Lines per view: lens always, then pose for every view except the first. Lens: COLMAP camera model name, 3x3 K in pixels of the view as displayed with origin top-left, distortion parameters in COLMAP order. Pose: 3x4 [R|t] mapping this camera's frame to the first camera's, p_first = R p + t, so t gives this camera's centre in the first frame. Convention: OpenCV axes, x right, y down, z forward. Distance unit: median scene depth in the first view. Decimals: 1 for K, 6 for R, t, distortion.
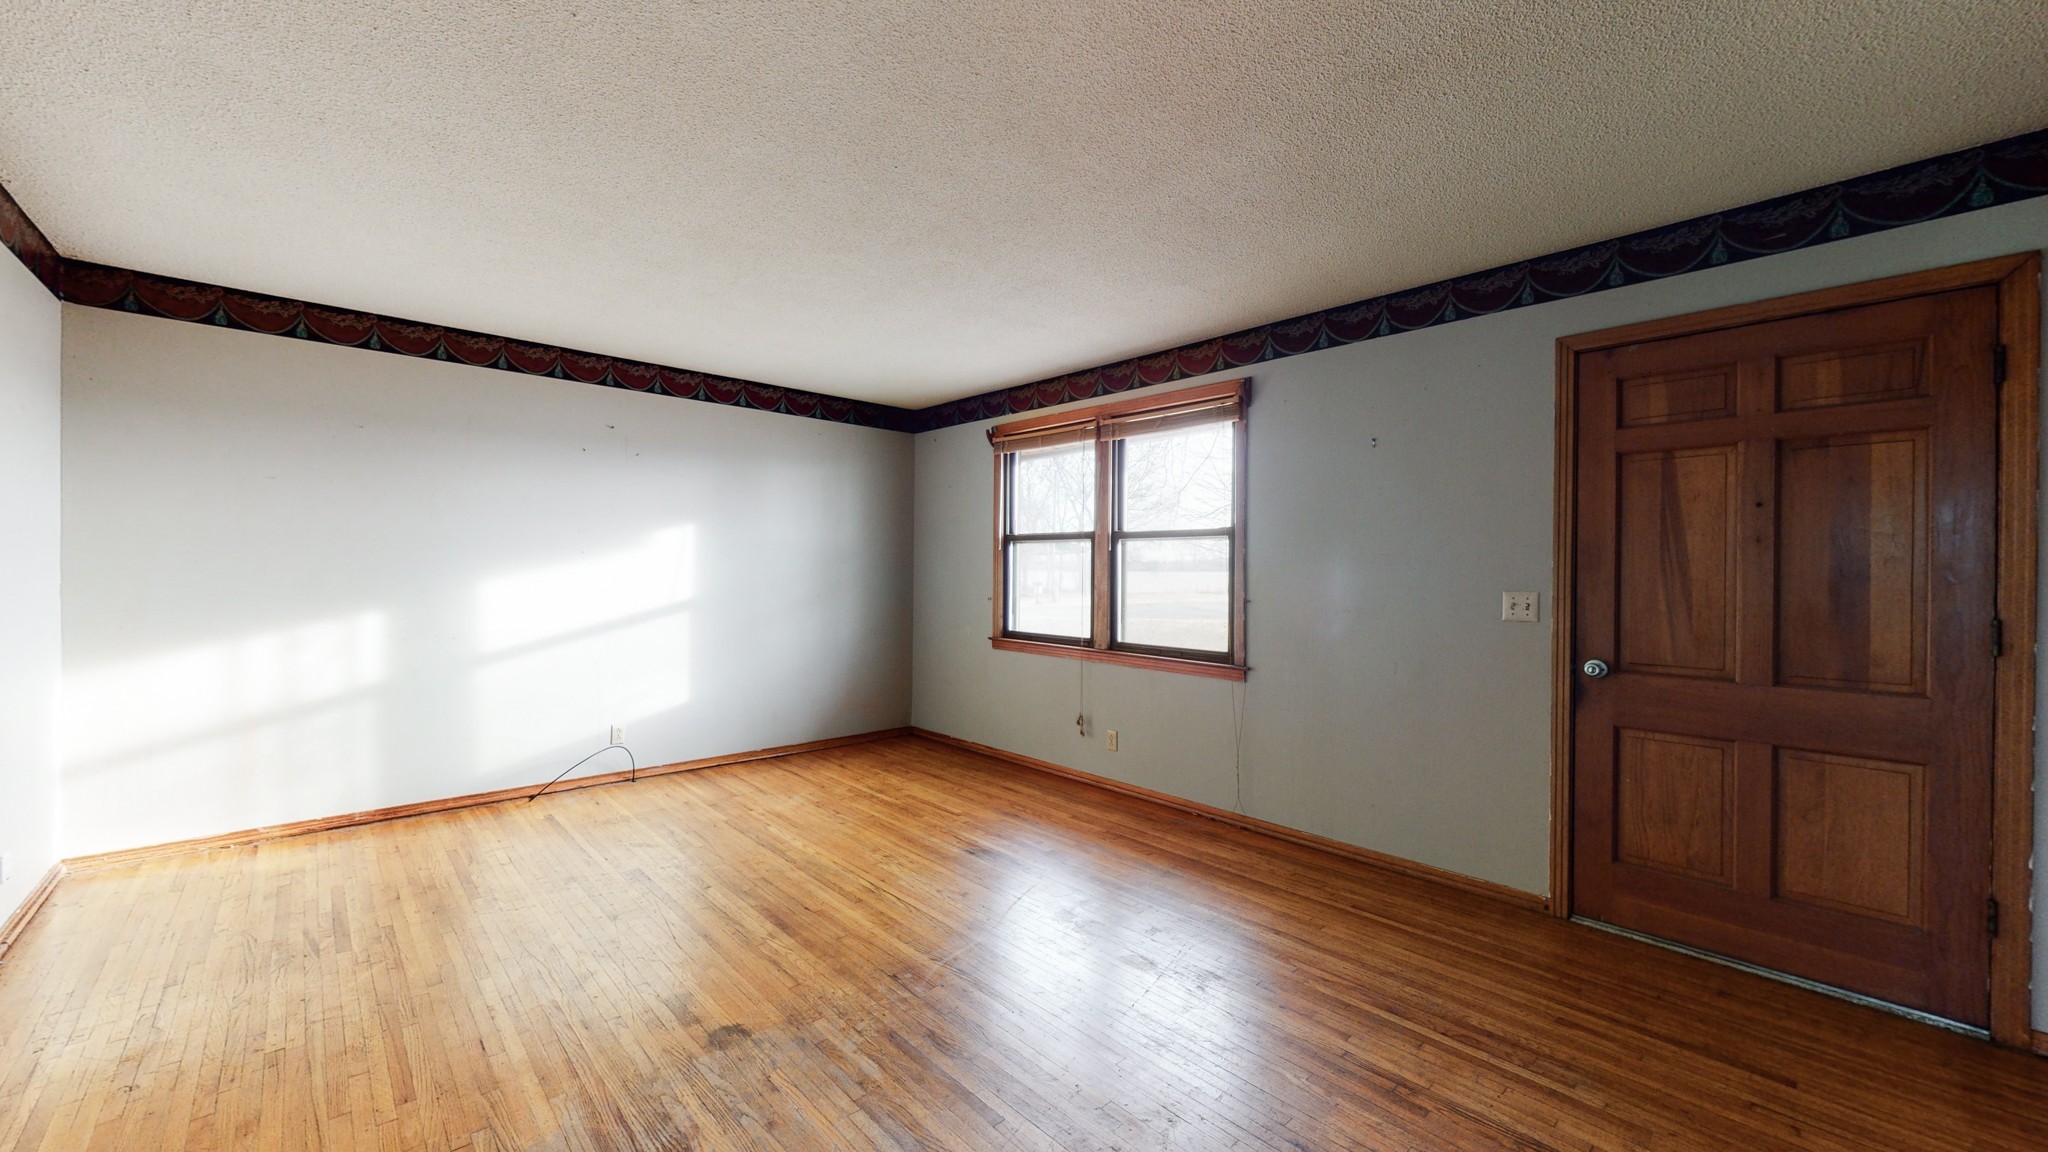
lens RADIAL K [[787.3, 0, 988.9], [0, 787.3, 571.5], [0, 0, 1]] dist [0.002346, 0.000040]
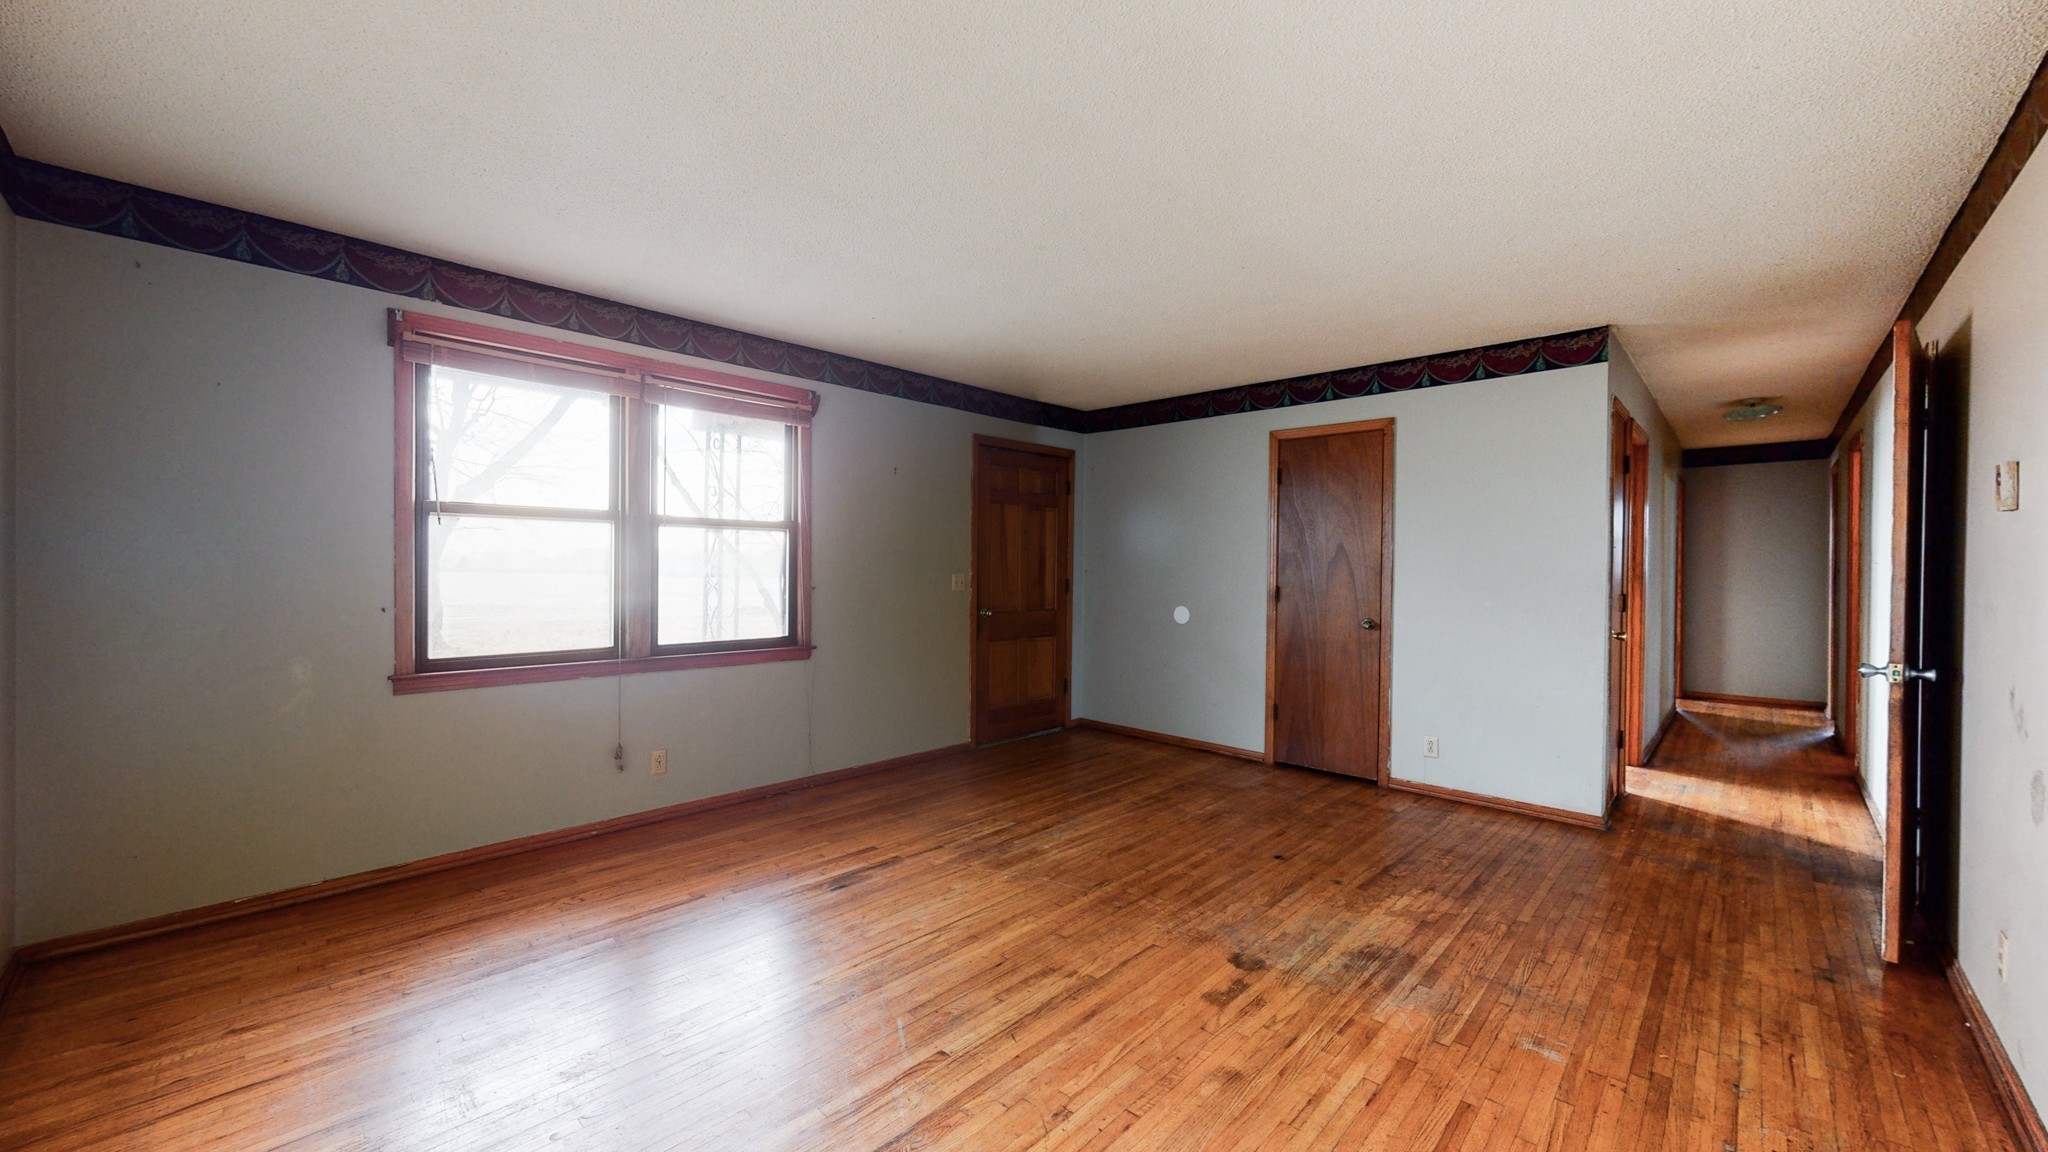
lens RADIAL K [[787.3, 0, 988.9], [0, 787.3, 571.5], [0, 0, 1]] dist [0.002346, 0.000040]
pose [[-0.083268, -0.019436, 0.996338, -0.799519], [-0.008554, 0.999787, 0.018788, -0.009793], [-0.996490, -0.006958, -0.083417, 0.810853]]
